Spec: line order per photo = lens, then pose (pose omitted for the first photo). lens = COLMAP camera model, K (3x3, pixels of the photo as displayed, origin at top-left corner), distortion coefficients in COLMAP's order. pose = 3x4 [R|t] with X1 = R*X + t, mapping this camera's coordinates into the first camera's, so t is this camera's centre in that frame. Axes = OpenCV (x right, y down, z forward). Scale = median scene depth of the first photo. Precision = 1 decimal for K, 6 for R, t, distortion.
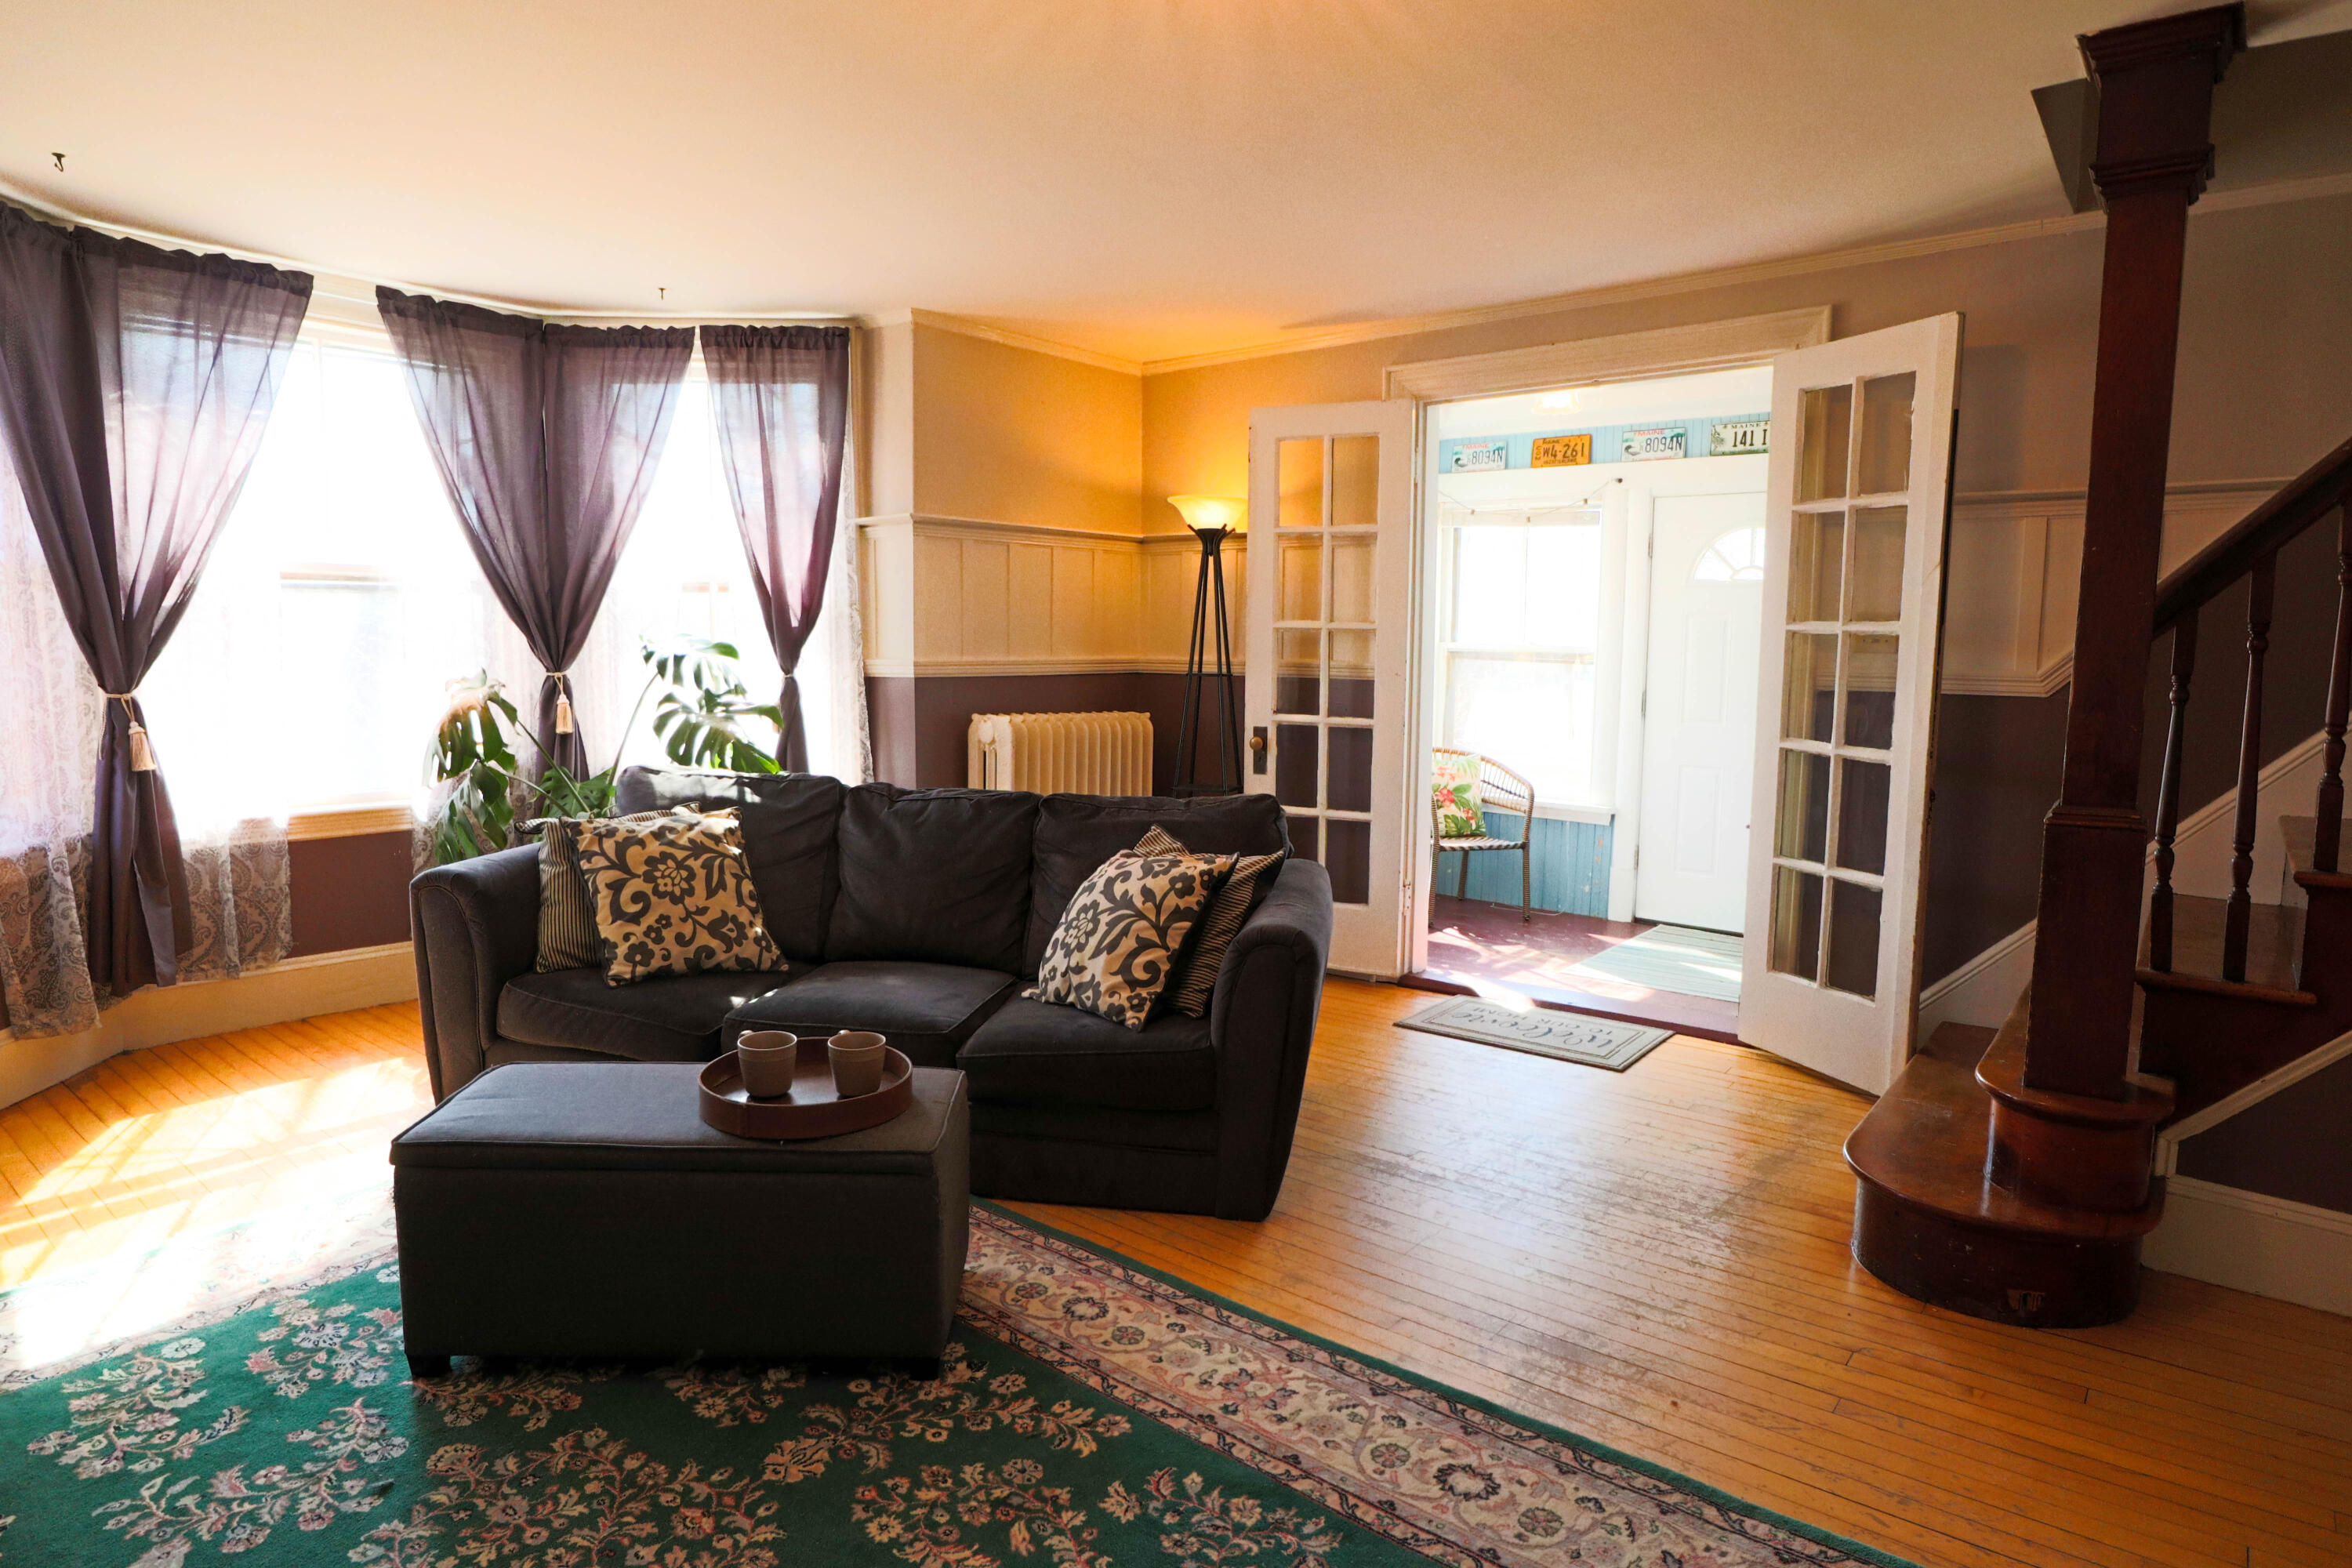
lens RADIAL K [[1330.0, 0, 1172.4], [0, 1330.0, 780.7], [0, 0, 1]] dist [-0.048361, 0.015652]
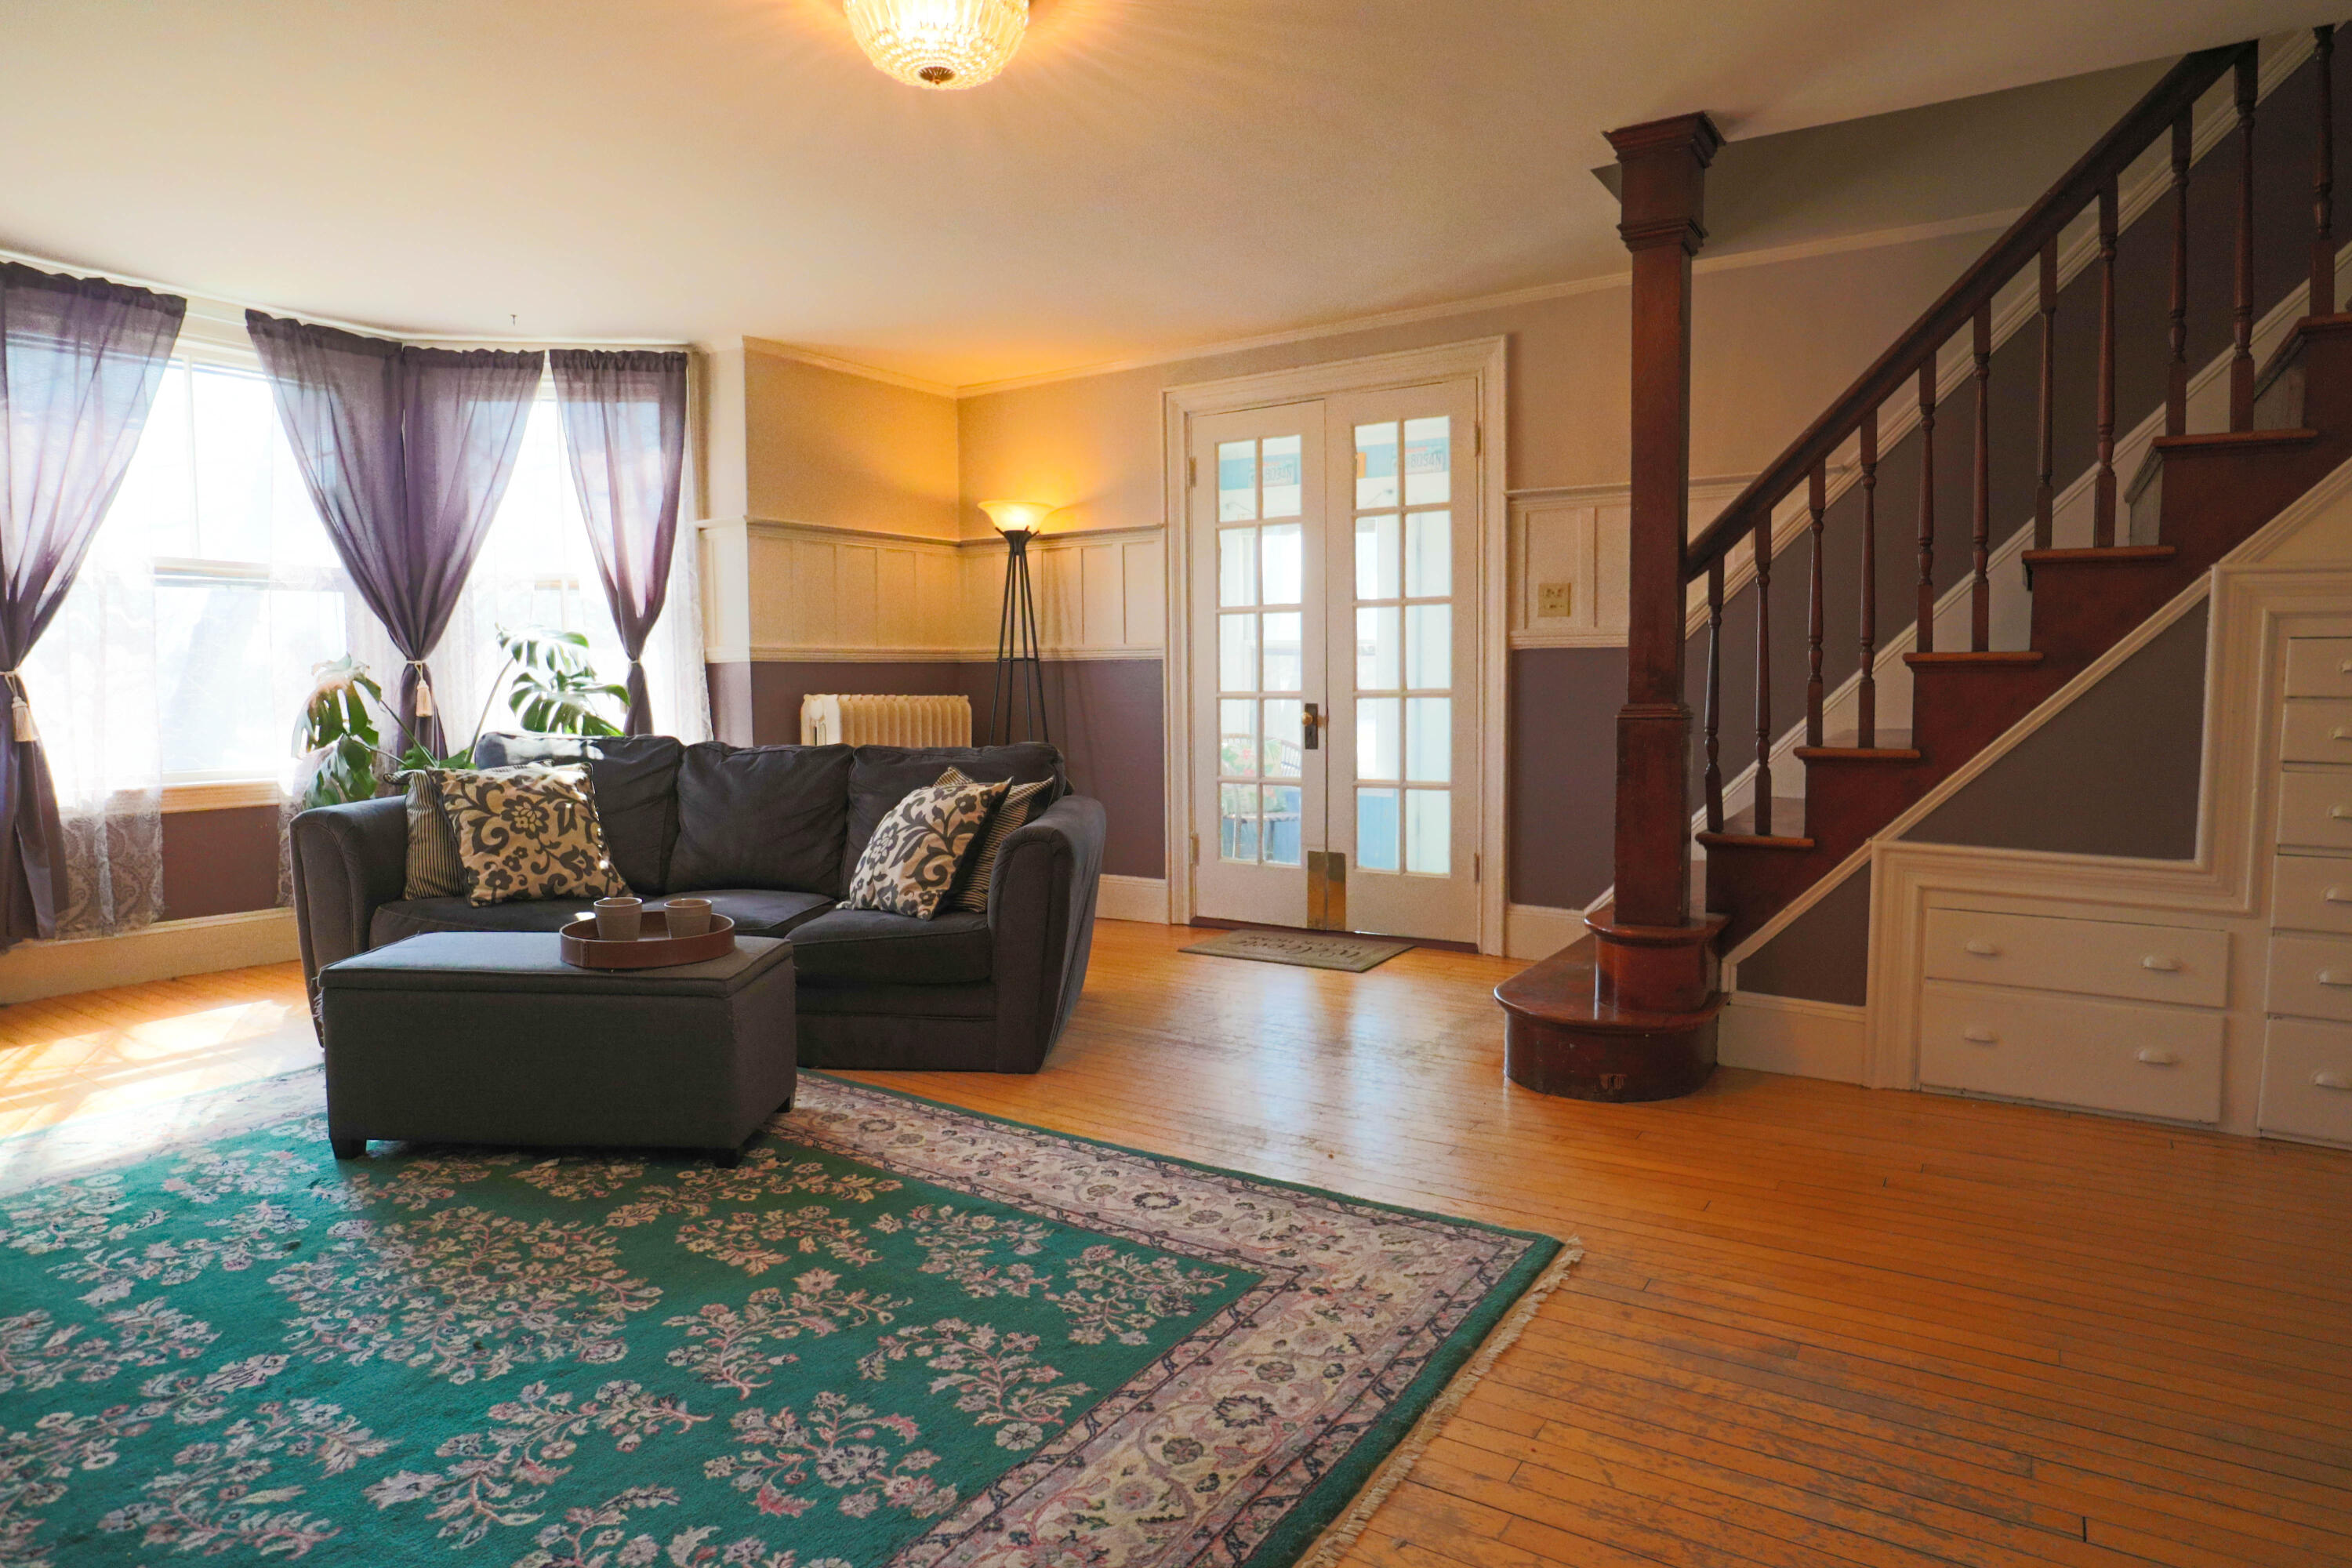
lens RADIAL K [[1330.0, 0, 1186.3], [0, 1330.0, 769.8], [0, 0, 1]] dist [-0.048361, 0.015652]
pose [[0.994220, -0.023379, 0.104787, 0.082160], [0.027305, 0.998972, -0.036193, 0.099419], [-0.103833, 0.038845, 0.993836, -0.225225]]
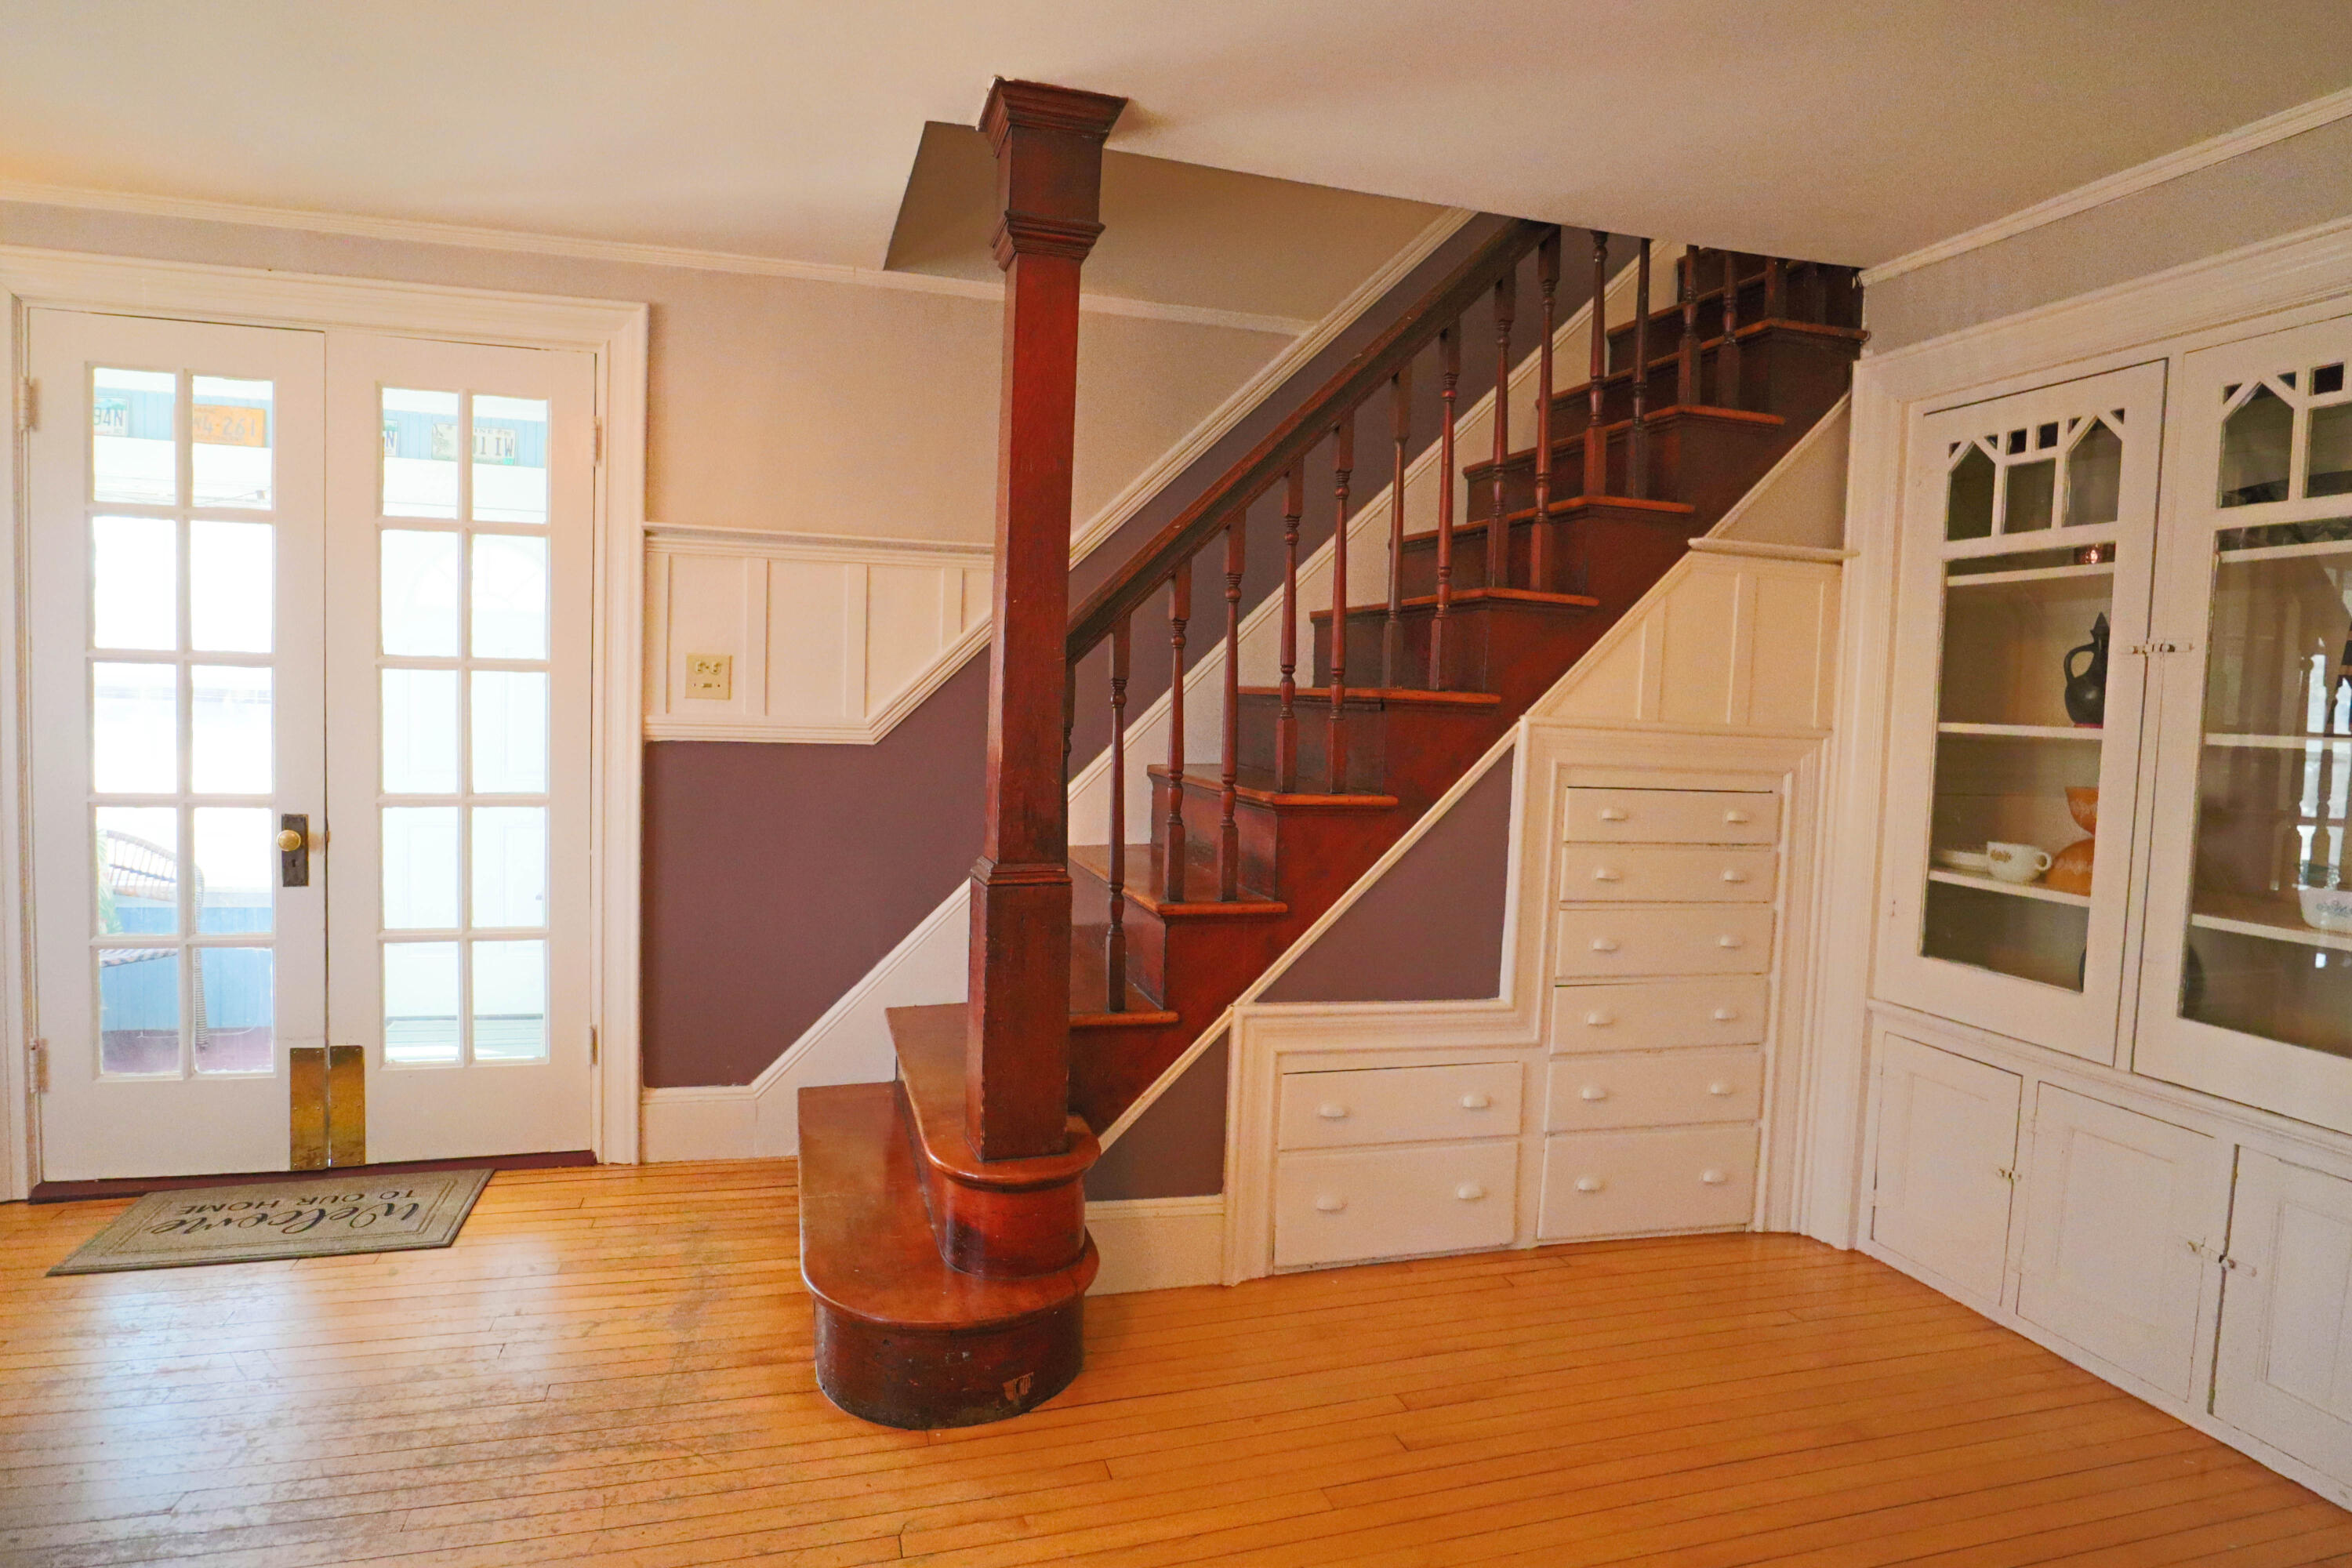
lens RADIAL K [[1330.0, 0, 1191.3], [0, 1330.0, 774.6], [0, 0, 1]] dist [-0.048361, 0.015652]
pose [[0.556626, -0.036373, 0.829967, -0.045193], [0.060069, 0.998188, 0.003460, -0.035253], [-0.828589, 0.047929, 0.557802, 0.269266]]
